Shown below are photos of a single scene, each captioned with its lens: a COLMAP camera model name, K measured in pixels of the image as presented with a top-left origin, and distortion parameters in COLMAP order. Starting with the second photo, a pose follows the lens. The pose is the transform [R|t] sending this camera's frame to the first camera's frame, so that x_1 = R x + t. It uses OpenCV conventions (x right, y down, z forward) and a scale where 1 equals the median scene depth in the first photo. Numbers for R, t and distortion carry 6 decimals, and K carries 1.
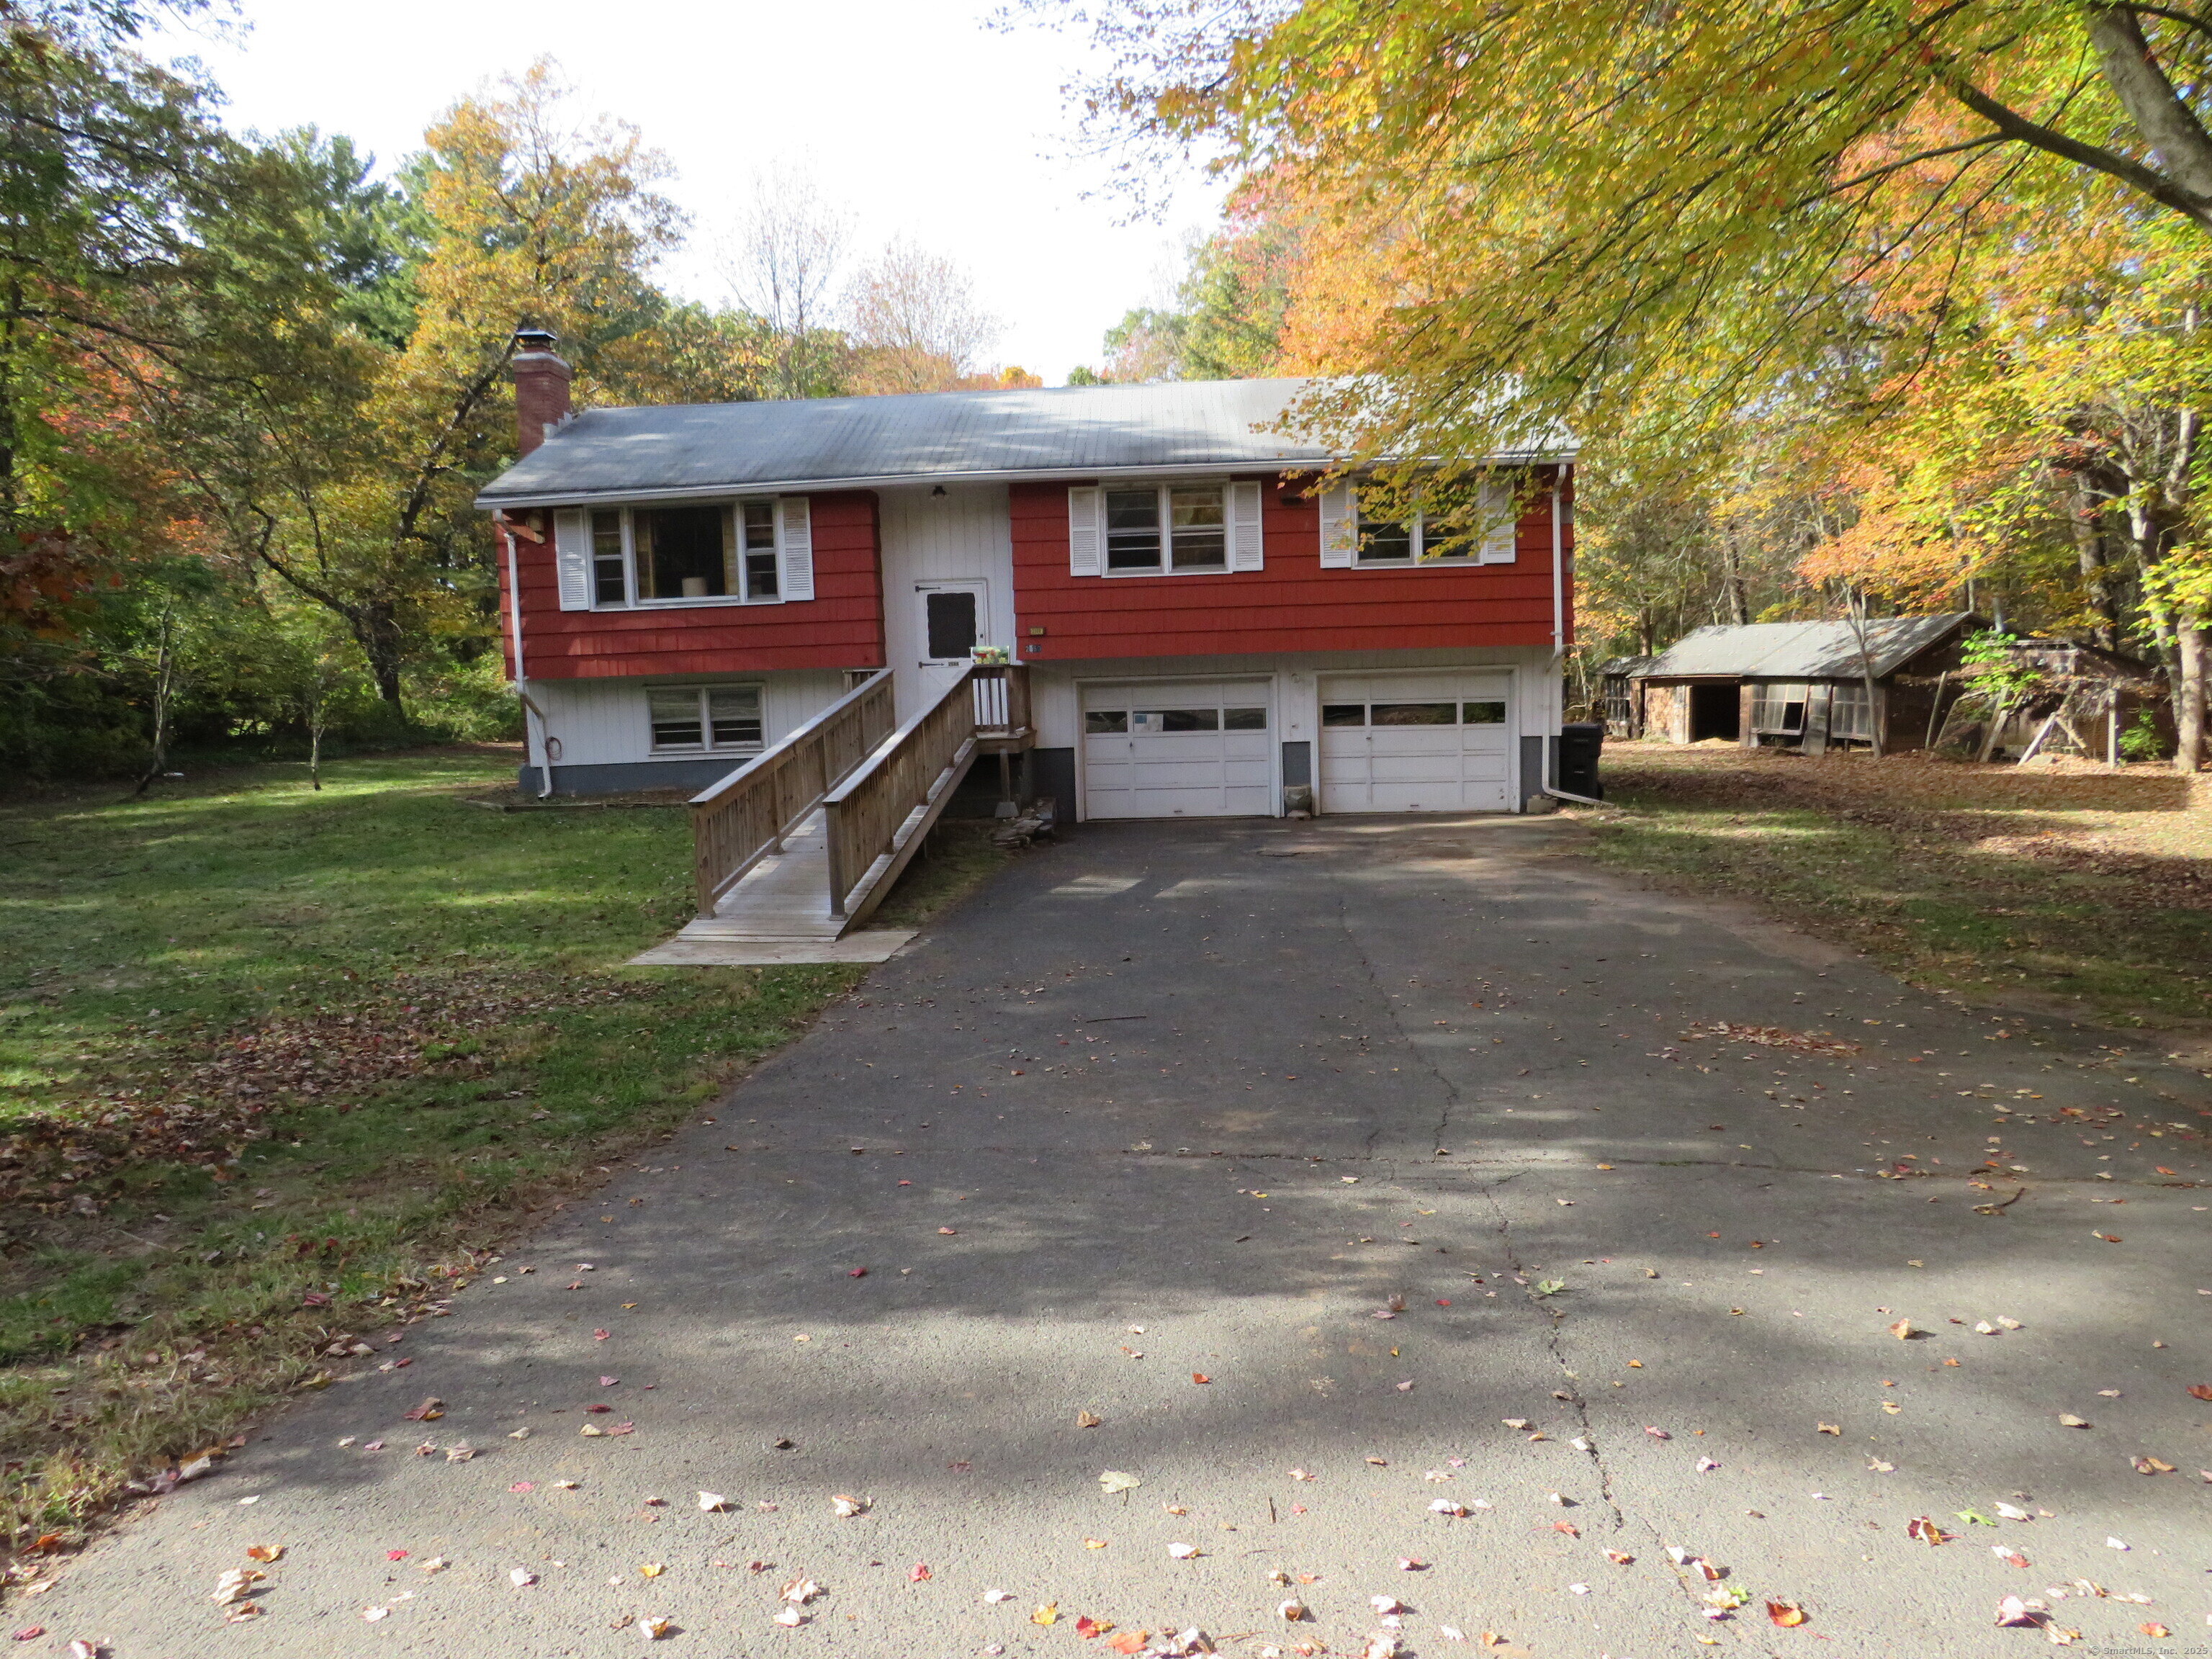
lens RADIAL K [[1617.7, 0, 1106.0], [0, 1617.7, 829.5], [0, 0, 1]] dist [0.013190, 0.005231]
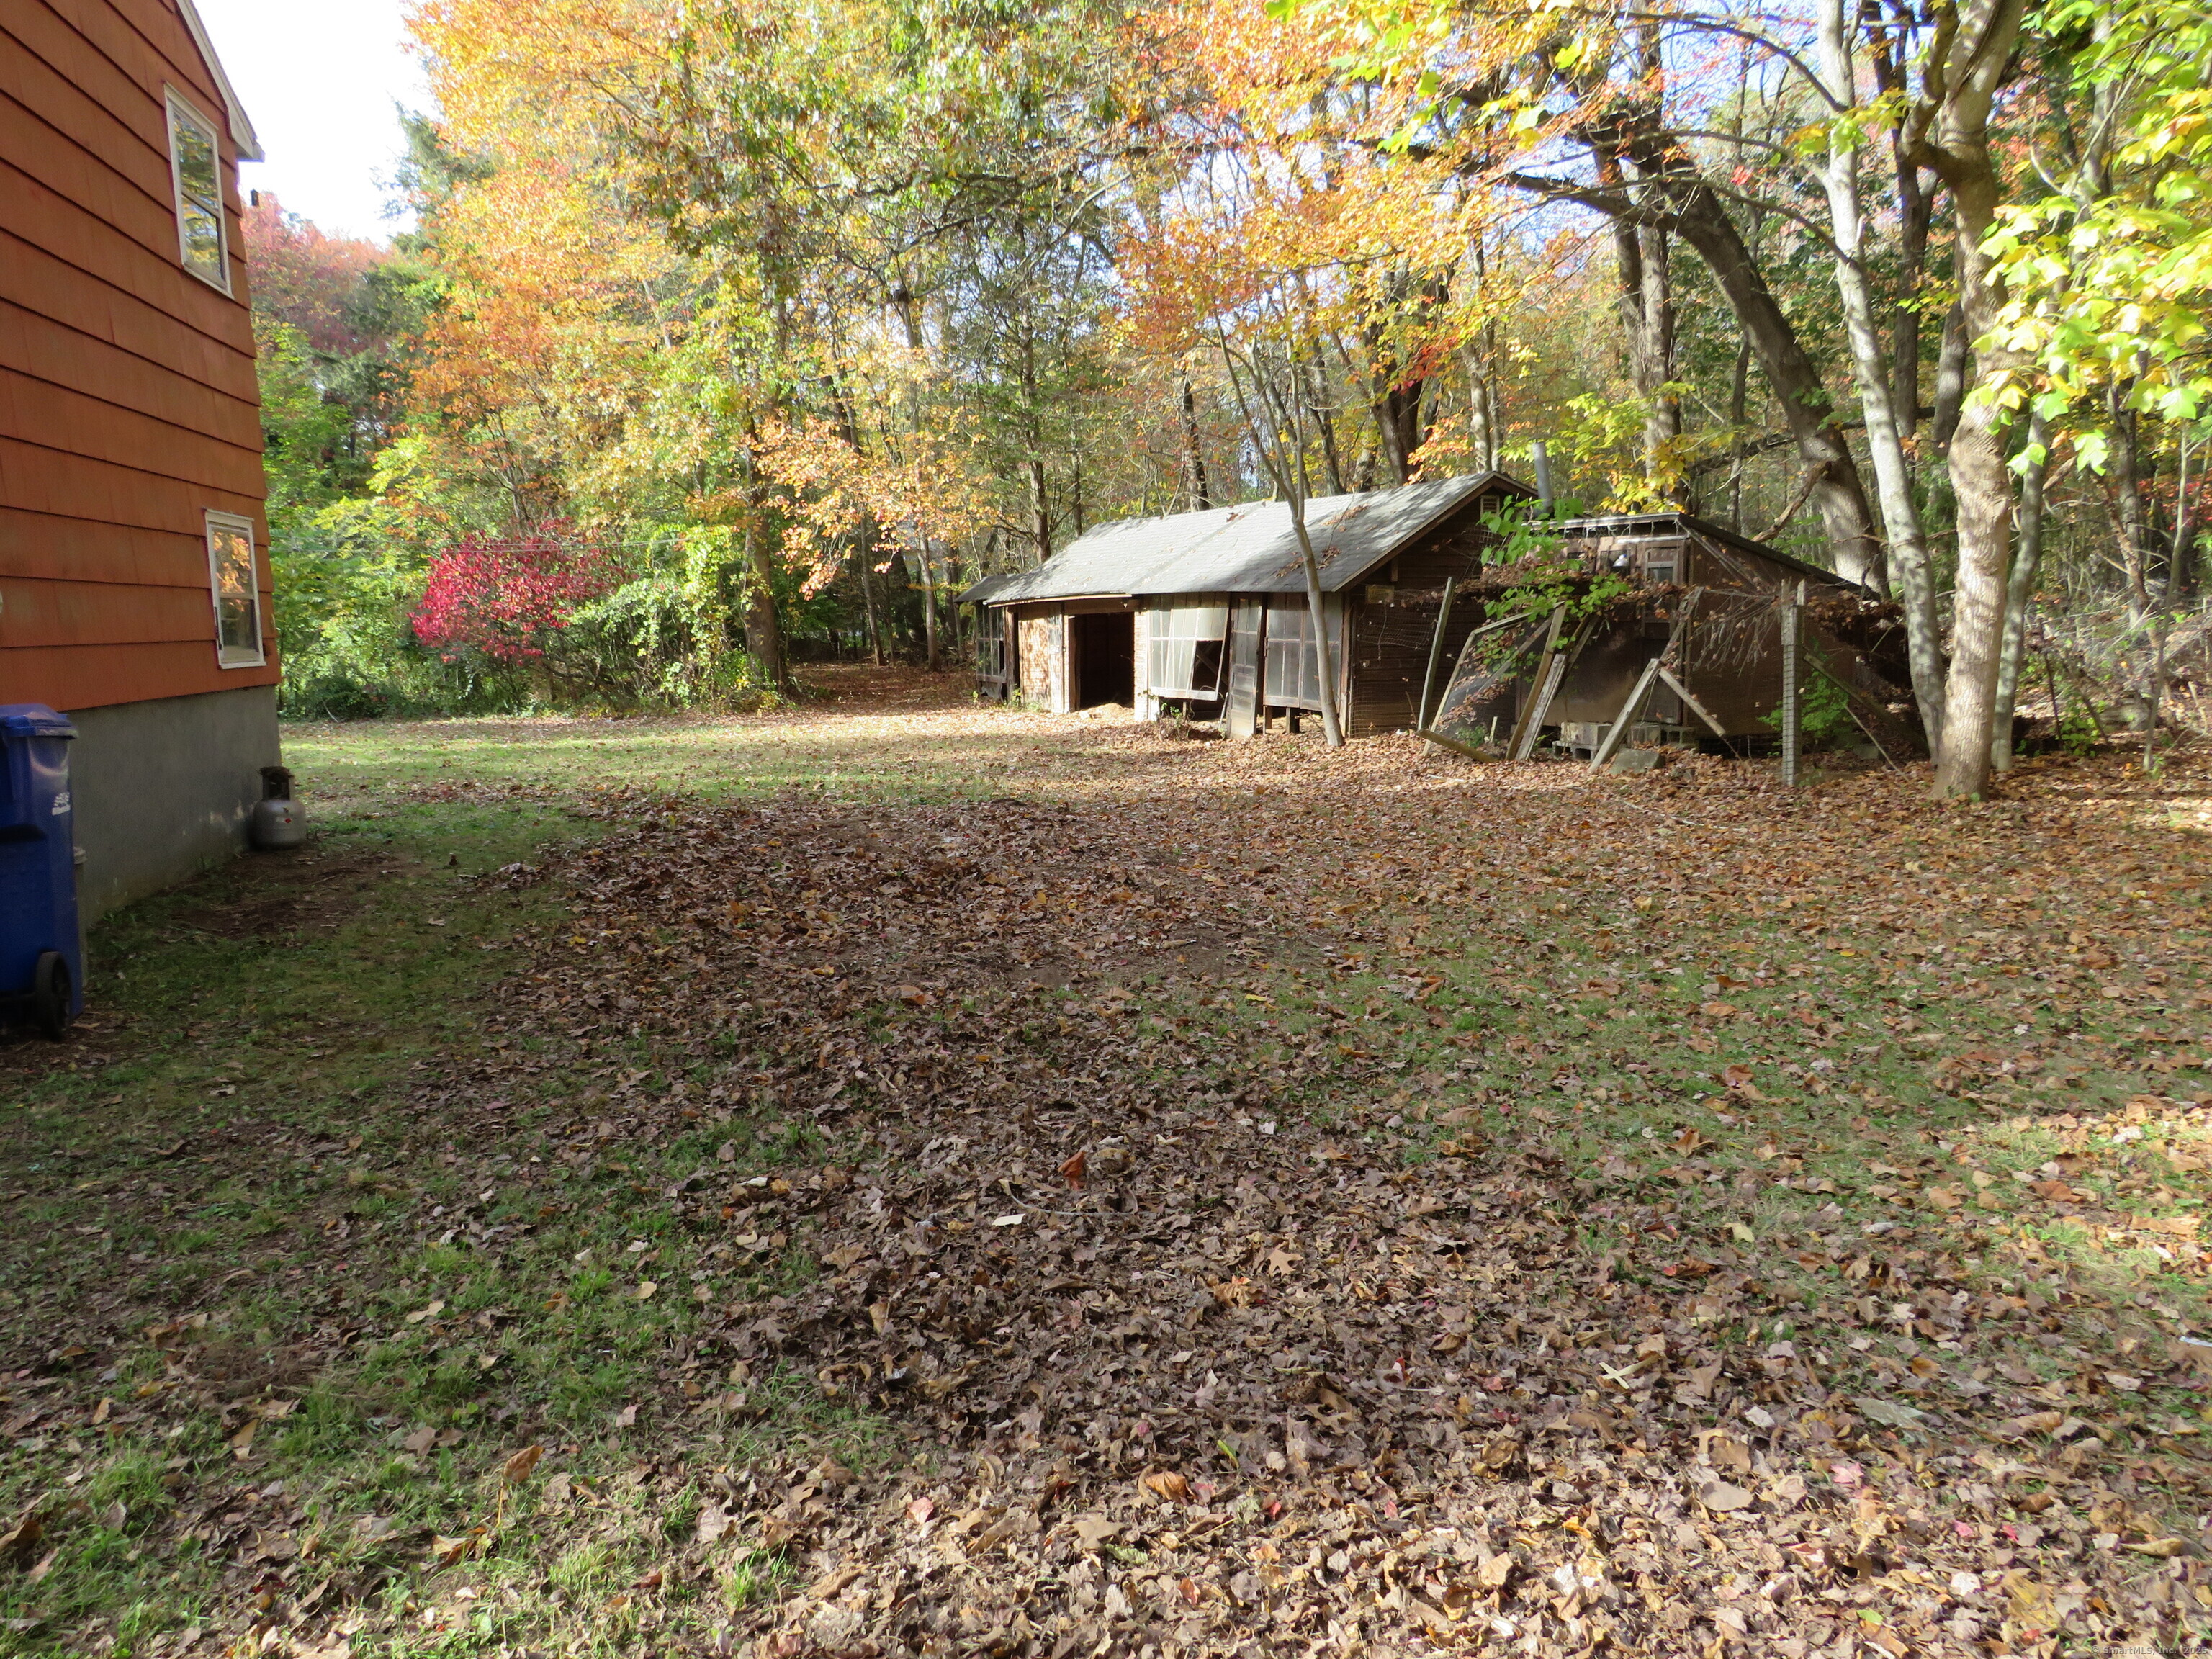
lens RADIAL K [[1617.7, 0, 1106.0], [0, 1617.7, 829.5], [0, 0, 1]] dist [0.013190, 0.005231]
pose [[0.964383, -0.025498, 0.263279, 0.245610], [0.017420, 0.999304, 0.032975, -0.032919], [-0.263936, -0.027214, 0.964156, 0.476571]]
